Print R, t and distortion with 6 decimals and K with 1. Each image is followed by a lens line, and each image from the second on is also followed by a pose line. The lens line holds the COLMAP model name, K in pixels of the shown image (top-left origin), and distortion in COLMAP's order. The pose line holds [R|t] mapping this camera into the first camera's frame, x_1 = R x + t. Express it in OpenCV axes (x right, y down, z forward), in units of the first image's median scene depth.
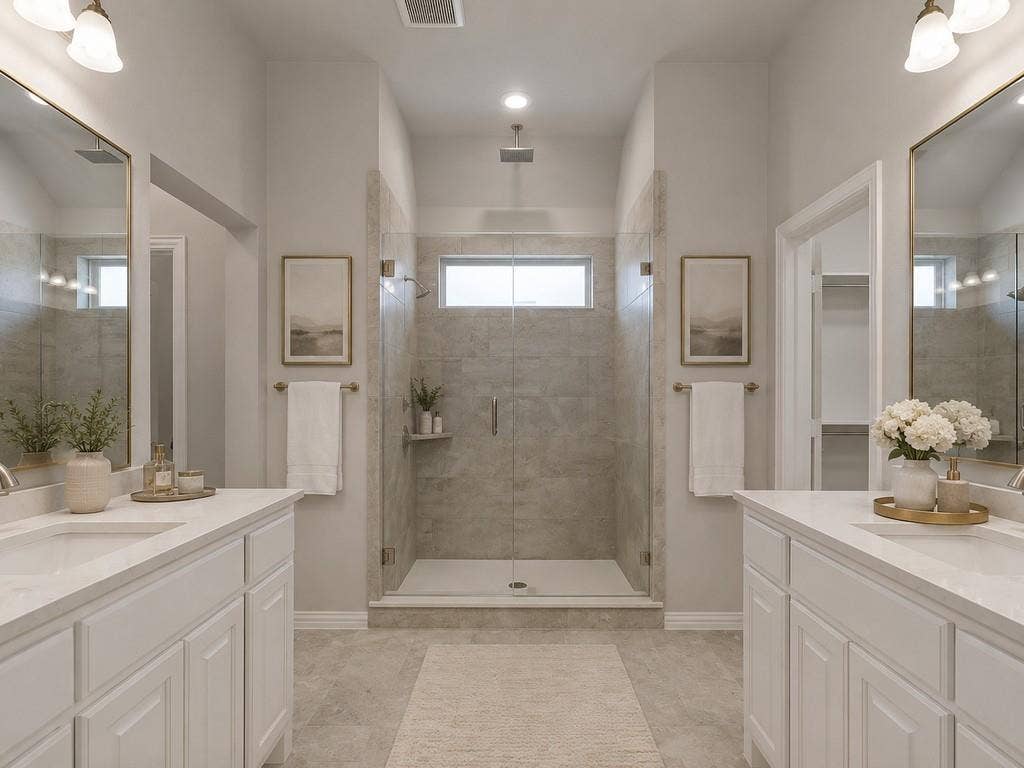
lens RADIAL K [[489.7, 0, 512.0], [0, 489.7, 384.0], [0, 0, 1]] dist [-0.001622, -0.000323]
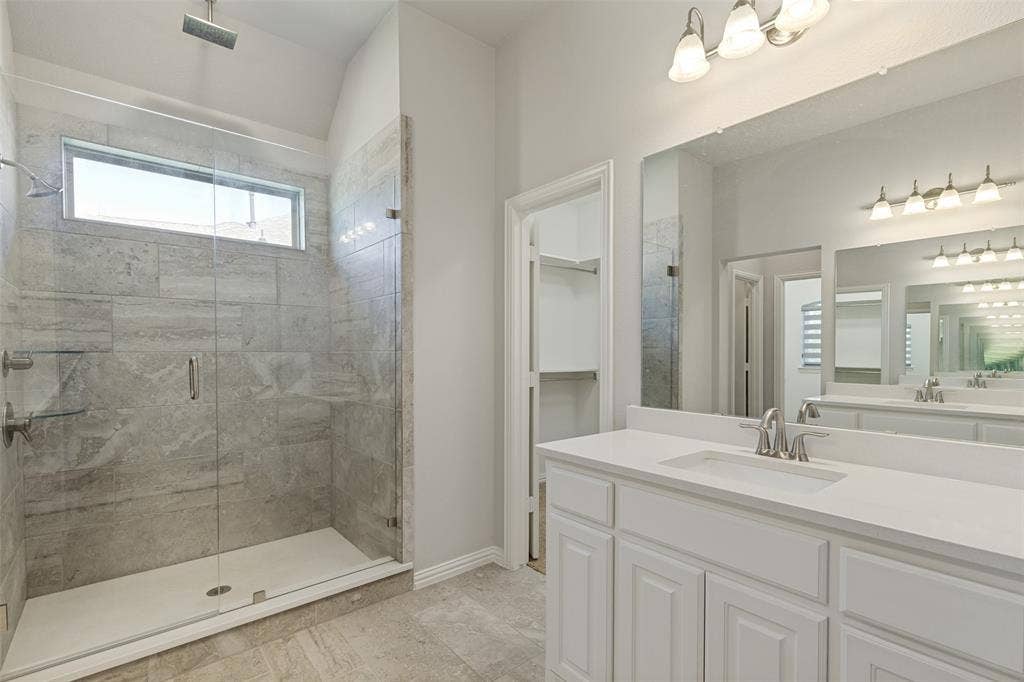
lens RADIAL K [[466.0, 0, 497.8], [0, 466.0, 354.1], [0, 0, 1]] dist [0.007520, -0.000426]
pose [[0.774588, -0.001606, 0.632464, -0.125113], [-0.022284, 0.999307, 0.029829, -0.001386], [-0.632073, -0.037199, 0.774016, 0.159629]]
